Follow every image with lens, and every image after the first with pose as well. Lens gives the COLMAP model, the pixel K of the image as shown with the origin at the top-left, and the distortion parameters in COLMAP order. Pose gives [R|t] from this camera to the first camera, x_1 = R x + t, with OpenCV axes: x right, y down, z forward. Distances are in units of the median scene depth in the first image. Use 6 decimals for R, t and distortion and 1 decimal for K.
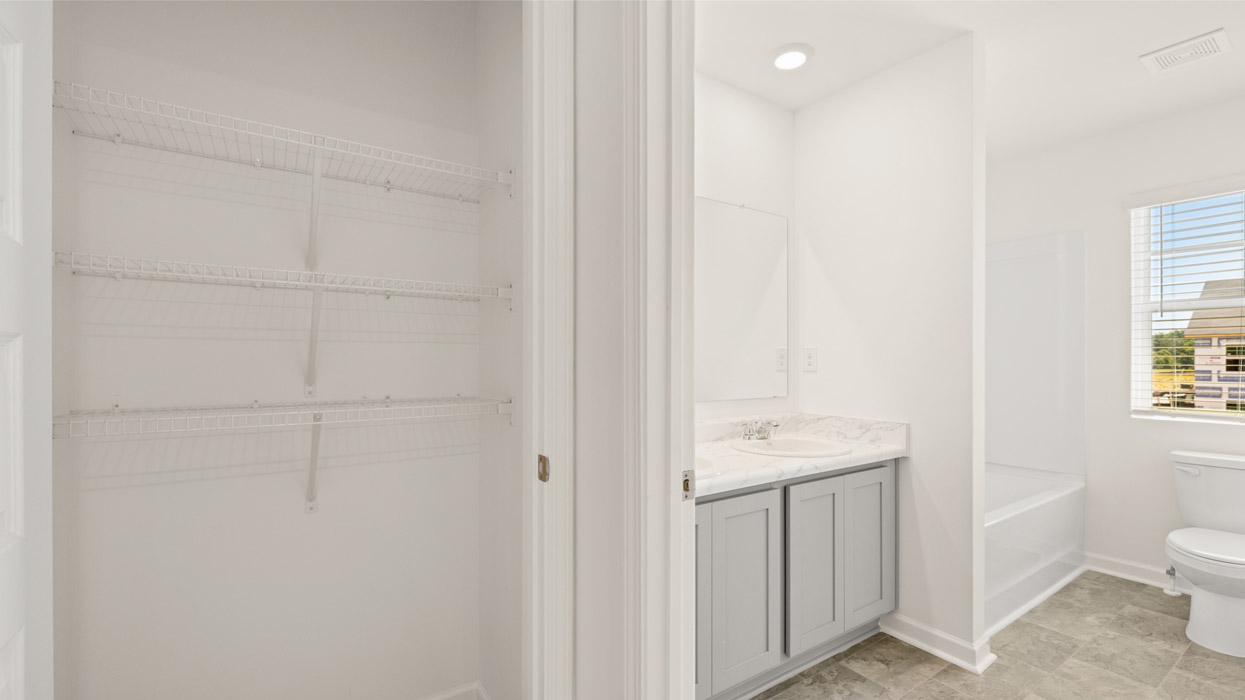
lens RADIAL K [[533.5, 0, 620.5], [0, 533.5, 356.4], [0, 0, 1]] dist [-0.000506, 0.000173]
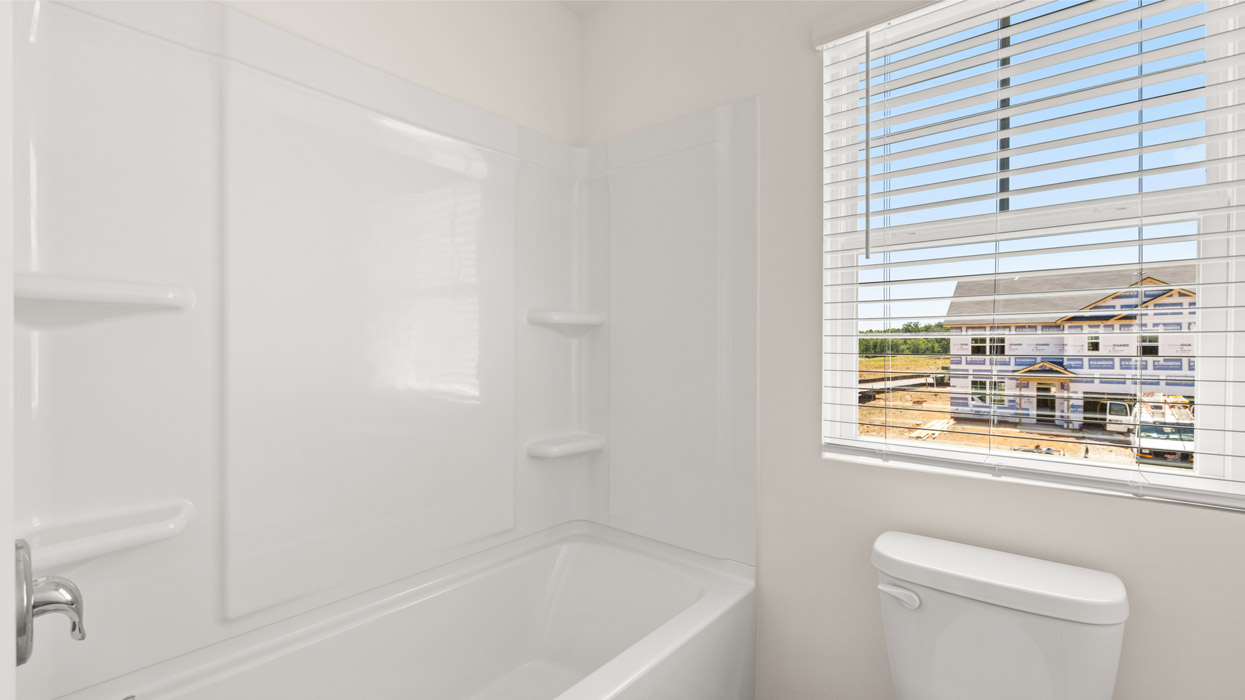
lens RADIAL K [[533.5, 0, 618.6], [0, 533.5, 348.2], [0, 0, 1]] dist [-0.000506, 0.000173]
pose [[0.965256, -0.002049, 0.261297, 0.716548], [-0.000330, 0.999959, 0.009060, 0.005803], [-0.261305, -0.008832, 0.965216, 0.630453]]
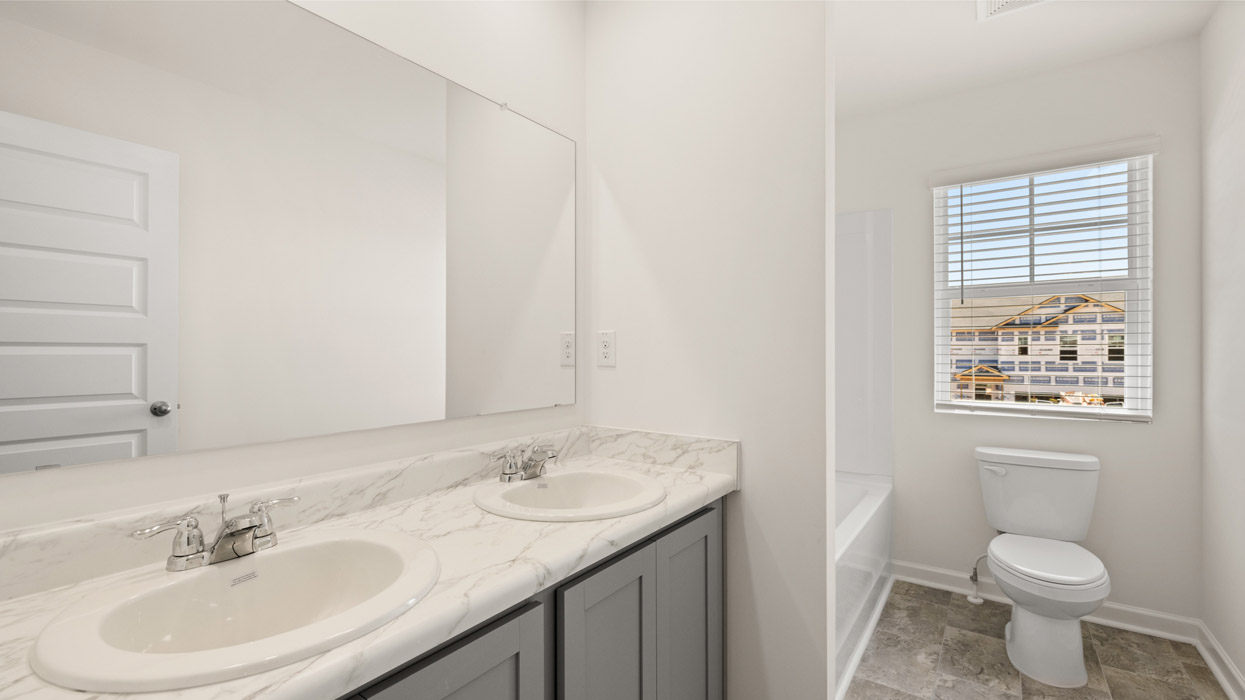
lens RADIAL K [[533.5, 0, 616.8], [0, 533.5, 343.5], [0, 0, 1]] dist [-0.000506, 0.000173]
pose [[0.940162, 0.003100, 0.340712, 0.135897], [0.000025, 0.999958, -0.009167, 0.004575], [-0.340727, 0.008627, 0.940123, 0.354216]]
